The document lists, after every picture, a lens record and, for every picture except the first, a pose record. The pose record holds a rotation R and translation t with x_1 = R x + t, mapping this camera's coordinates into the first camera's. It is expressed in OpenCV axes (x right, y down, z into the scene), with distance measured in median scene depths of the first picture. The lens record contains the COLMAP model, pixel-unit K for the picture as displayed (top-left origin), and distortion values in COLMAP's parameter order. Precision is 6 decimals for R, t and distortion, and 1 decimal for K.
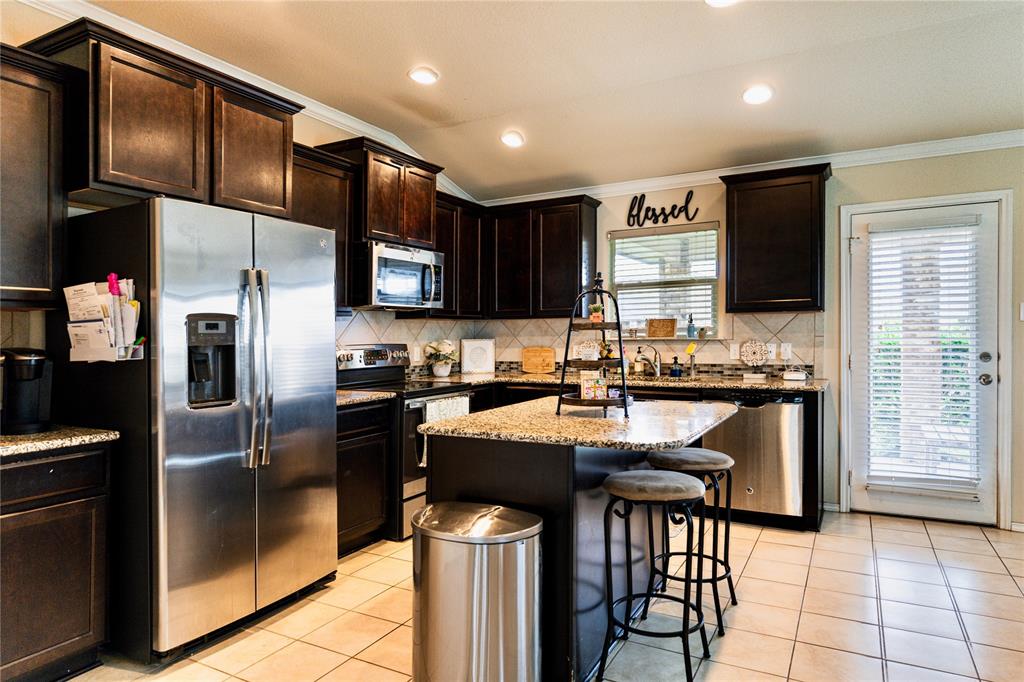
lens RADIAL K [[634.8, 0, 512.5], [0, 634.8, 343.7], [0, 0, 1]] dist [-0.003259, -0.000324]
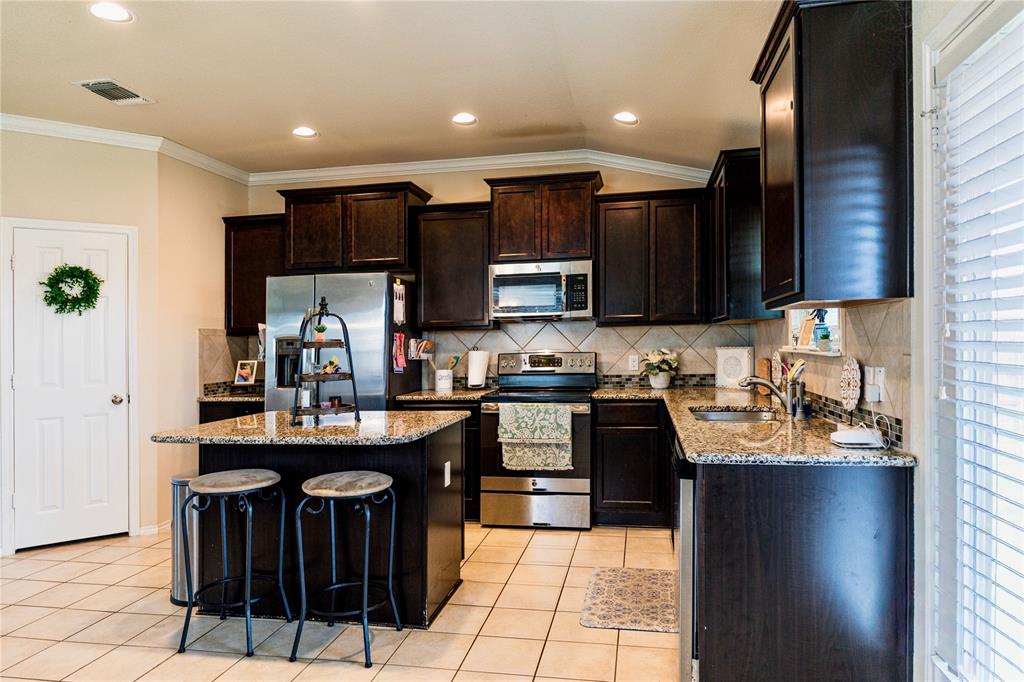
lens RADIAL K [[636.2, 0, 515.5], [0, 636.2, 339.7], [0, 0, 1]] dist [-0.008666, -0.001330]
pose [[0.304890, -0.003997, -0.952379, 0.858582], [0.002114, 0.999992, -0.003520, -0.018793], [0.952385, -0.000940, 0.304896, 0.648519]]
